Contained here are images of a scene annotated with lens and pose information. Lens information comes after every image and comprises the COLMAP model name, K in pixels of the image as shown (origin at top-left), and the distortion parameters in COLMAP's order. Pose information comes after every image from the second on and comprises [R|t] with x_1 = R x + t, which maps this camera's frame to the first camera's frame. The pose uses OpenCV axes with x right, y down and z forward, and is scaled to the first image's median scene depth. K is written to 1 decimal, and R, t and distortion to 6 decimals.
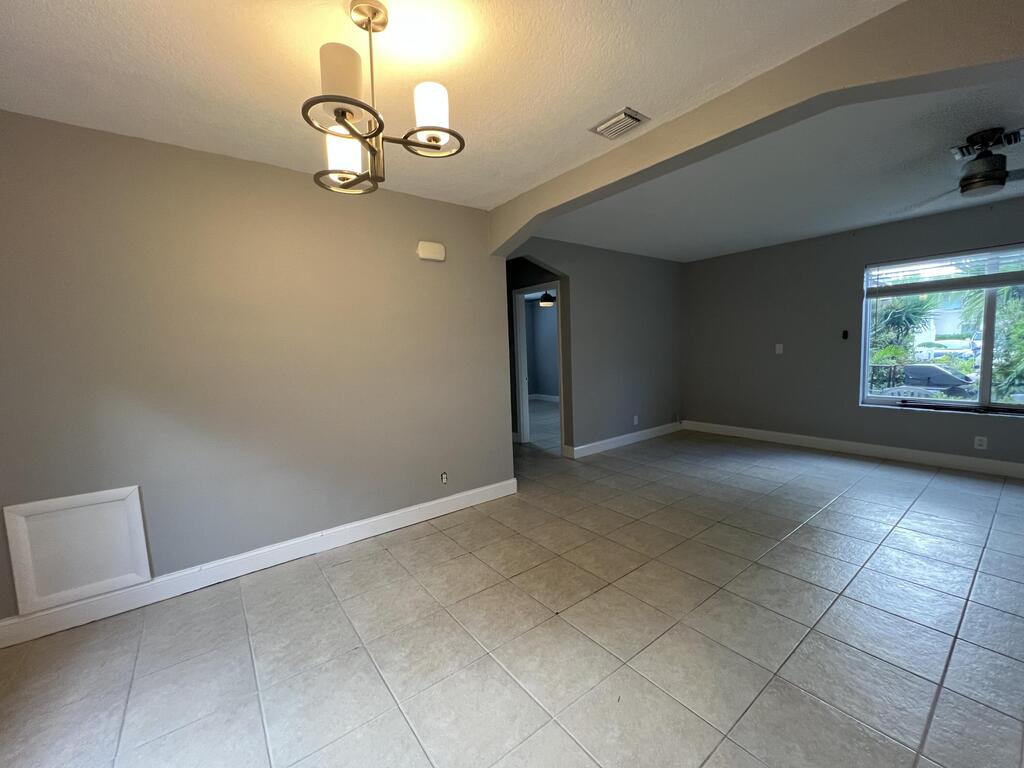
lens RADIAL K [[408.2, 0, 509.3], [0, 408.2, 384.0], [0, 0, 1]] dist [0.000130, 0.000247]
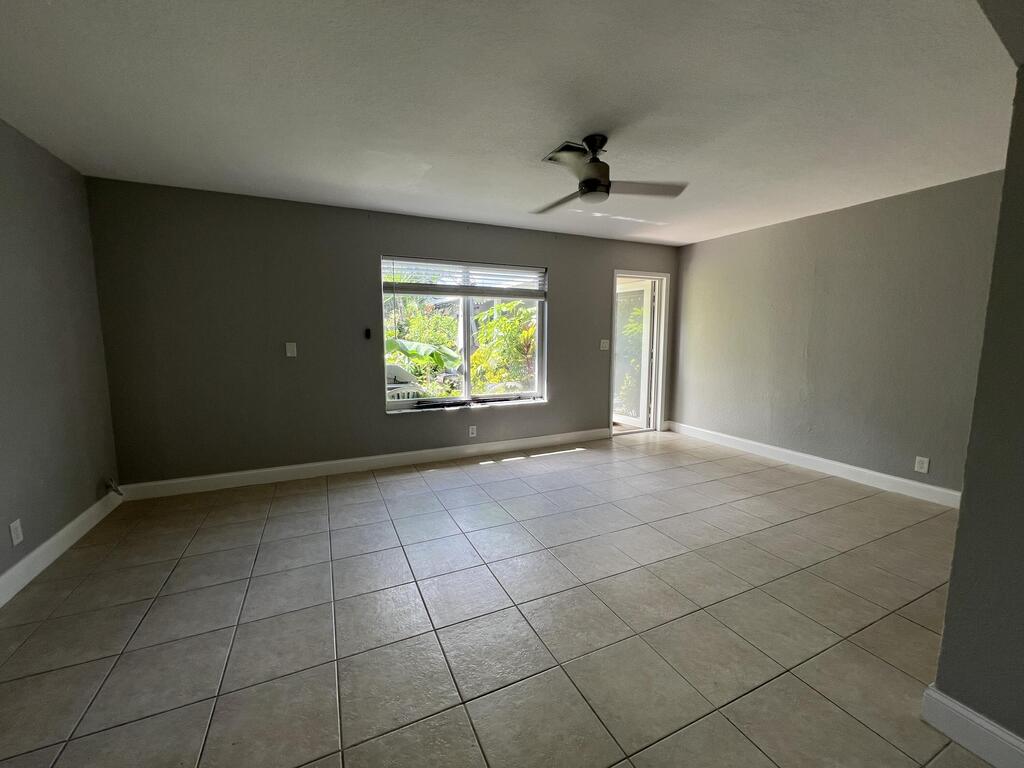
lens RADIAL K [[407.1, 0, 509.1], [0, 407.1, 383.6], [0, 0, 1]] dist [0.000779, 0.000016]
pose [[0.217492, -0.081354, 0.972666, 0.109095], [0.080594, 0.994614, 0.065168, -0.098066], [-0.972729, 0.064217, 0.222878, 1.089496]]
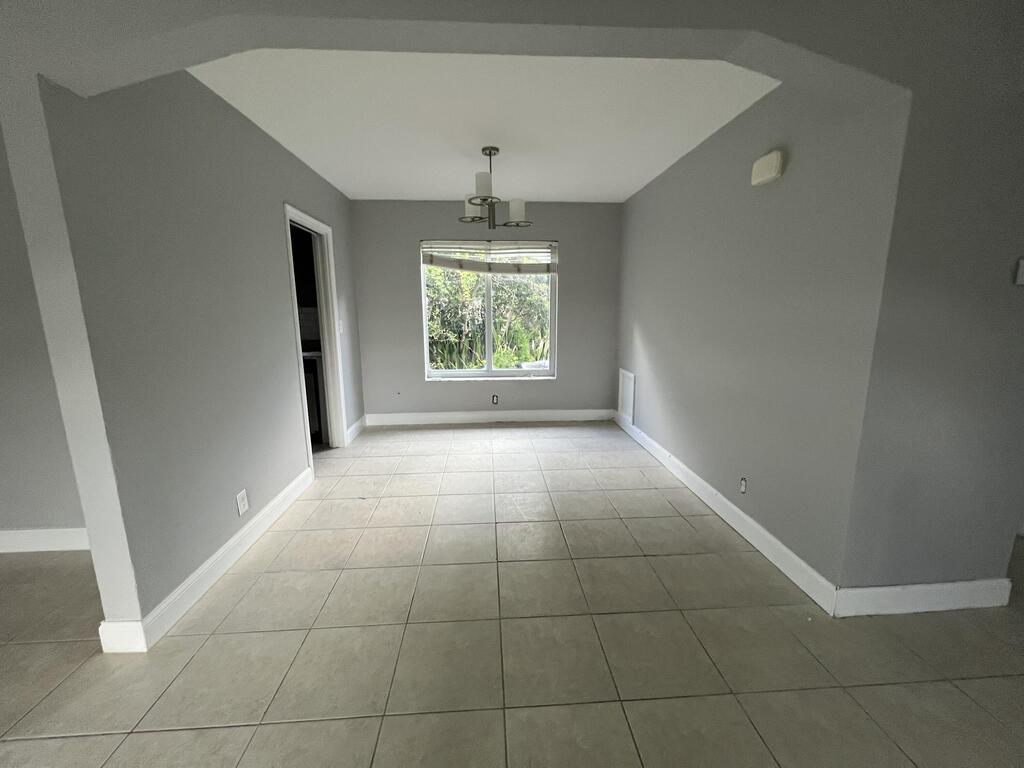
lens RADIAL K [[410.0, 0, 510.4], [0, 410.0, 381.0], [0, 0, 1]] dist [-0.000152, 0.000313]
pose [[-0.553791, 0.185176, -0.811803, 0.956902], [-0.051388, 0.965498, 0.255290, -0.180646], [0.831068, 0.183094, -0.525169, 1.480627]]
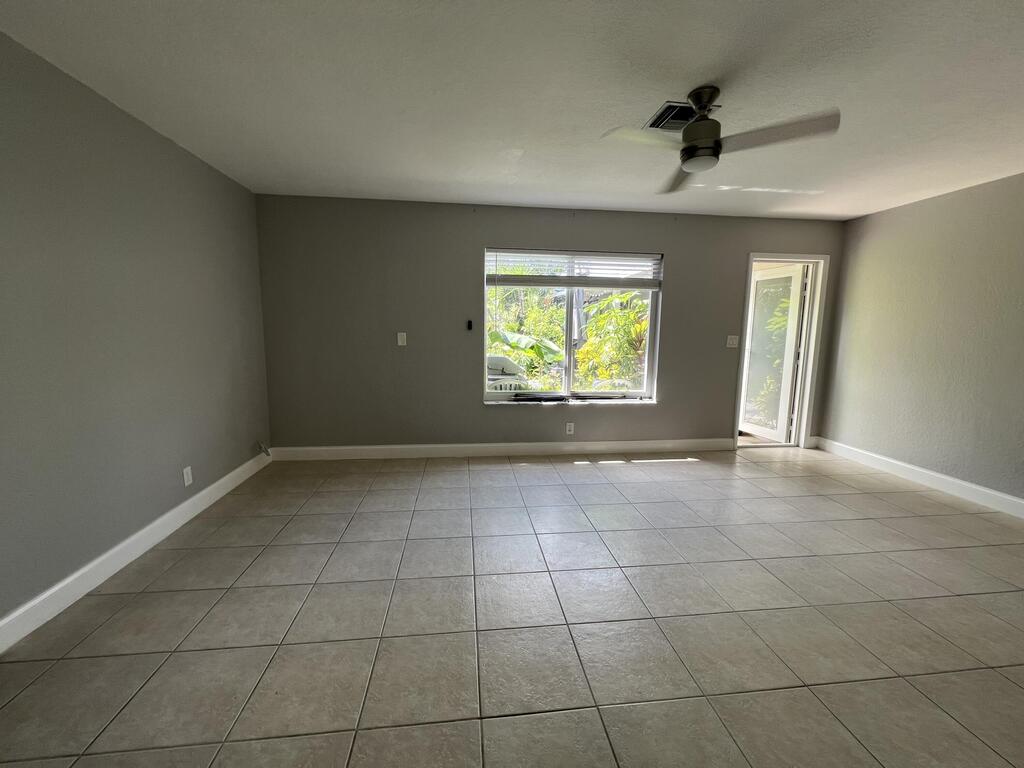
lens RADIAL K [[407.3, 0, 510.8], [0, 407.3, 383.4], [0, 0, 1]] dist [0.000612, 0.000003]
pose [[0.508562, -0.074985, 0.857754, 0.222594], [0.046738, 0.997136, 0.059459, -0.088080], [-0.859756, 0.009851, 0.510610, 0.982361]]
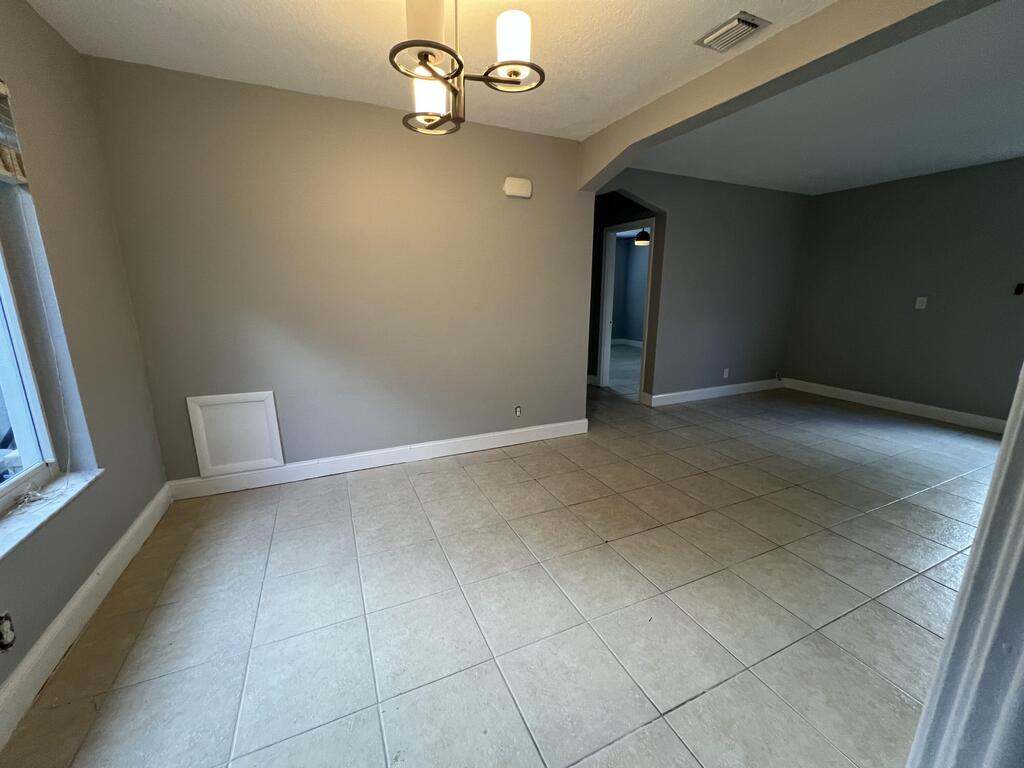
lens RADIAL K [[407.1, 0, 509.1], [0, 407.1, 383.6], [0, 0, 1]] dist [0.000779, 0.000016]
pose [[0.974756, 0.086562, -0.205812, 0.046220], [-0.055978, 0.987094, 0.150039, -0.000688], [0.216143, -0.134730, 0.967021, -0.041635]]
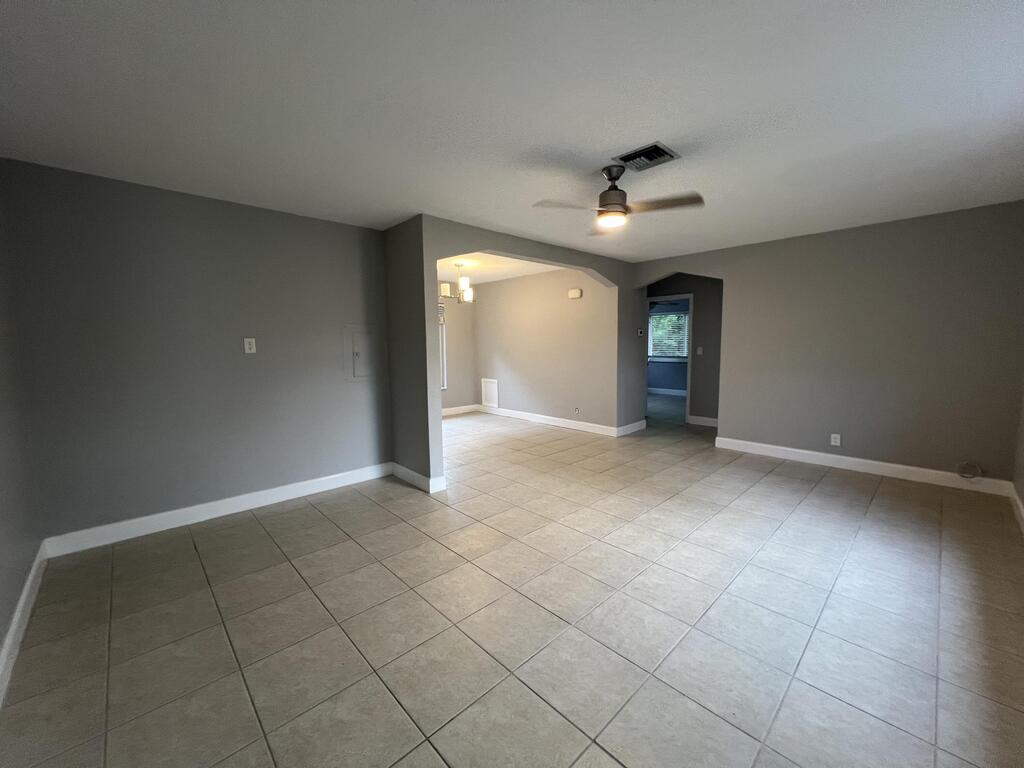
lens RADIAL K [[410.0, 0, 510.4], [0, 410.0, 381.0], [0, 0, 1]] dist [-0.000152, 0.000313]
pose [[0.108672, 0.127898, -0.985816, 2.472421], [-0.082740, 0.989411, 0.119244, -0.162763], [0.990628, 0.068608, 0.118104, 0.672142]]
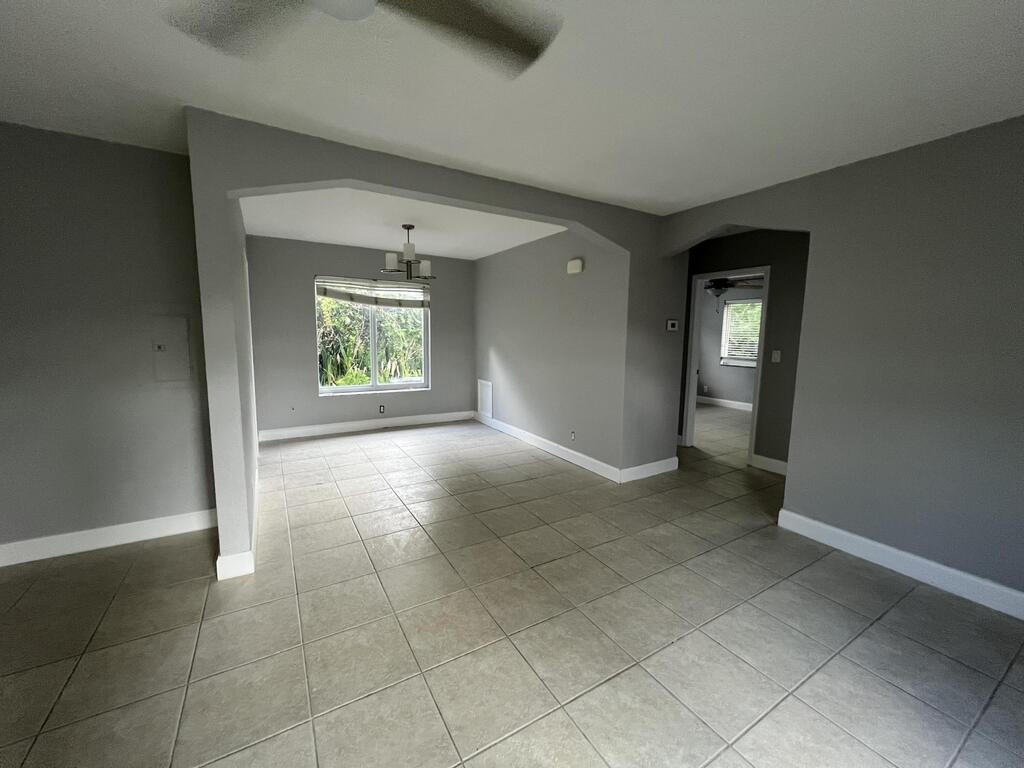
lens RADIAL K [[410.0, 0, 510.4], [0, 410.0, 381.0], [0, 0, 1]] dist [-0.000152, 0.000313]
pose [[-0.112474, 0.150059, -0.982259, 1.698179], [-0.100223, 0.981777, 0.161461, -0.207835], [0.988587, 0.116605, -0.095385, 1.332721]]
